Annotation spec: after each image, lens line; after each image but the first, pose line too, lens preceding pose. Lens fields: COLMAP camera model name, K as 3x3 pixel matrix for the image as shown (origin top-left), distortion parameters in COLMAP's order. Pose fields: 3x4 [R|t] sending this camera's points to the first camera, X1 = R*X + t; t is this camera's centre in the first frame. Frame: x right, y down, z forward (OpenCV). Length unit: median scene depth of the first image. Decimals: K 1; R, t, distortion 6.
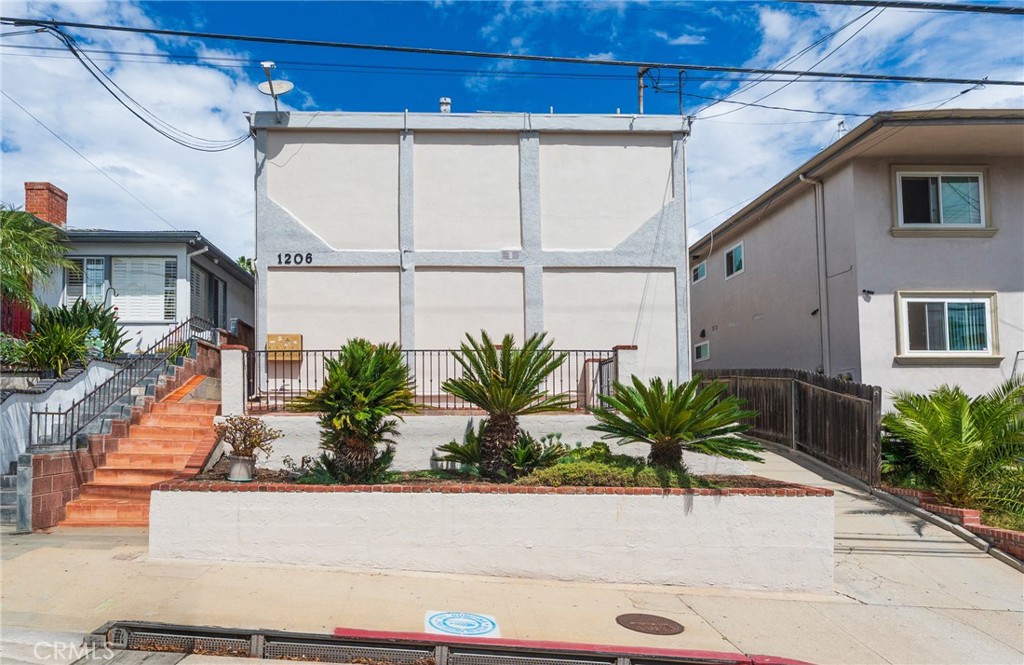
lens RADIAL K [[647.5, 0, 467.8], [0, 647.5, 391.9], [0, 0, 1]] dist [0.000619, 0.001396]
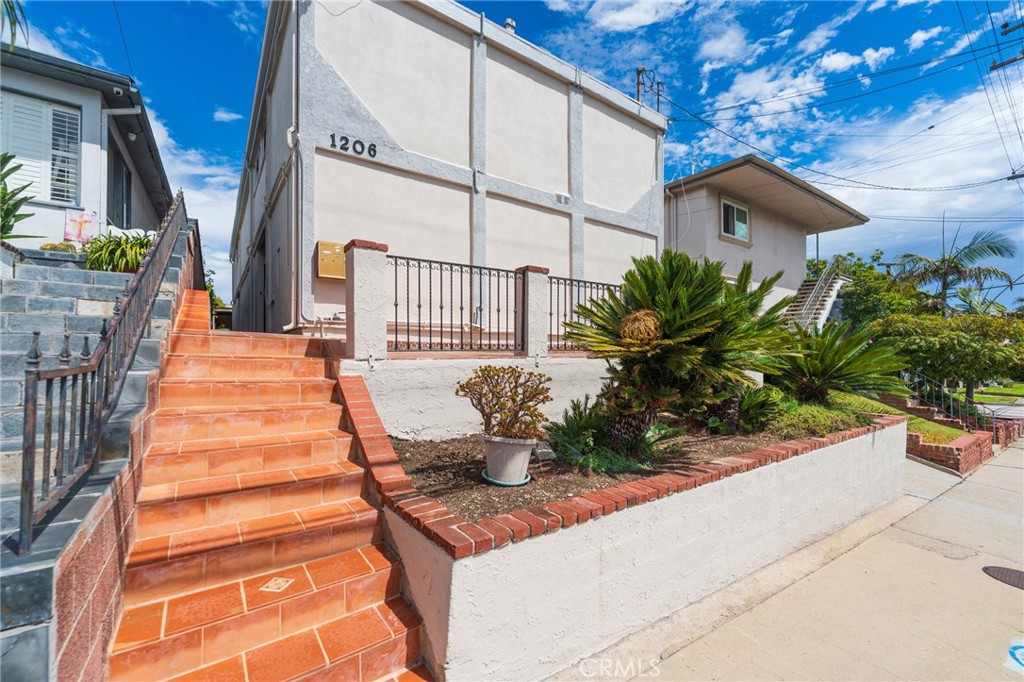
lens RADIAL K [[413.7, 0, 505.8], [0, 413.7, 344.6], [0, 0, 1]] dist [0.002396, -0.002545]
pose [[0.837795, 0.011529, 0.545864, -0.372325], [-0.030953, 0.999172, 0.026405, 0.007478], [-0.545107, -0.039018, 0.837458, 0.480718]]
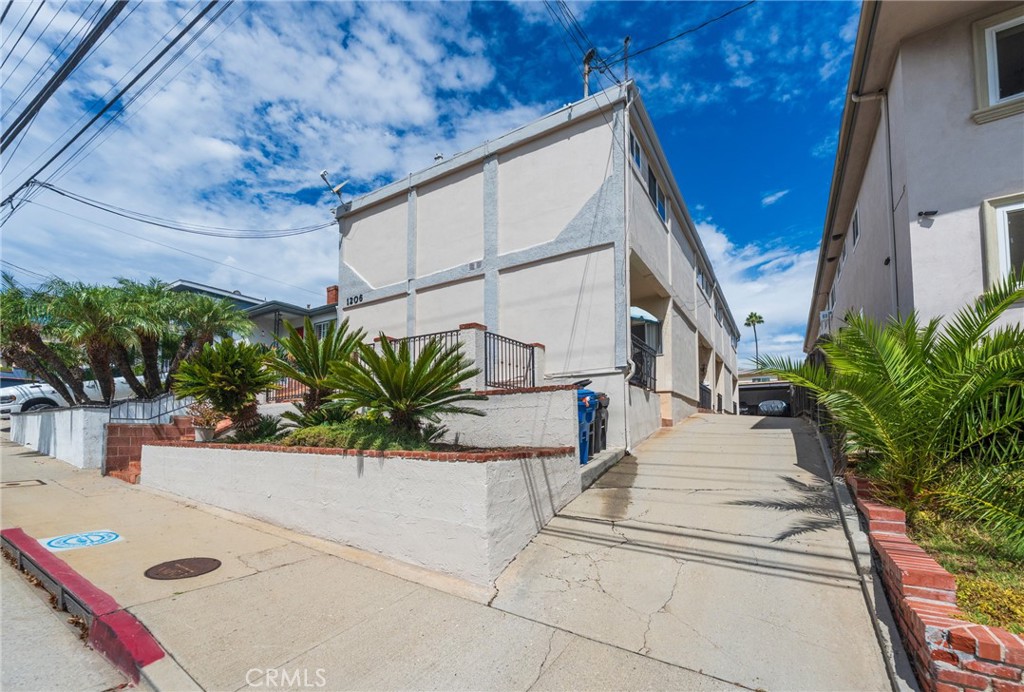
lens RADIAL K [[448.0, 0, 515.8], [0, 448.0, 413.7], [0, 0, 1]] dist [0.003907, -0.000822]
pose [[0.825967, -0.030164, -0.562911, 0.577966], [0.028990, 0.999519, -0.011023, 0.069294], [0.562973, -0.007214, 0.826444, 0.364478]]
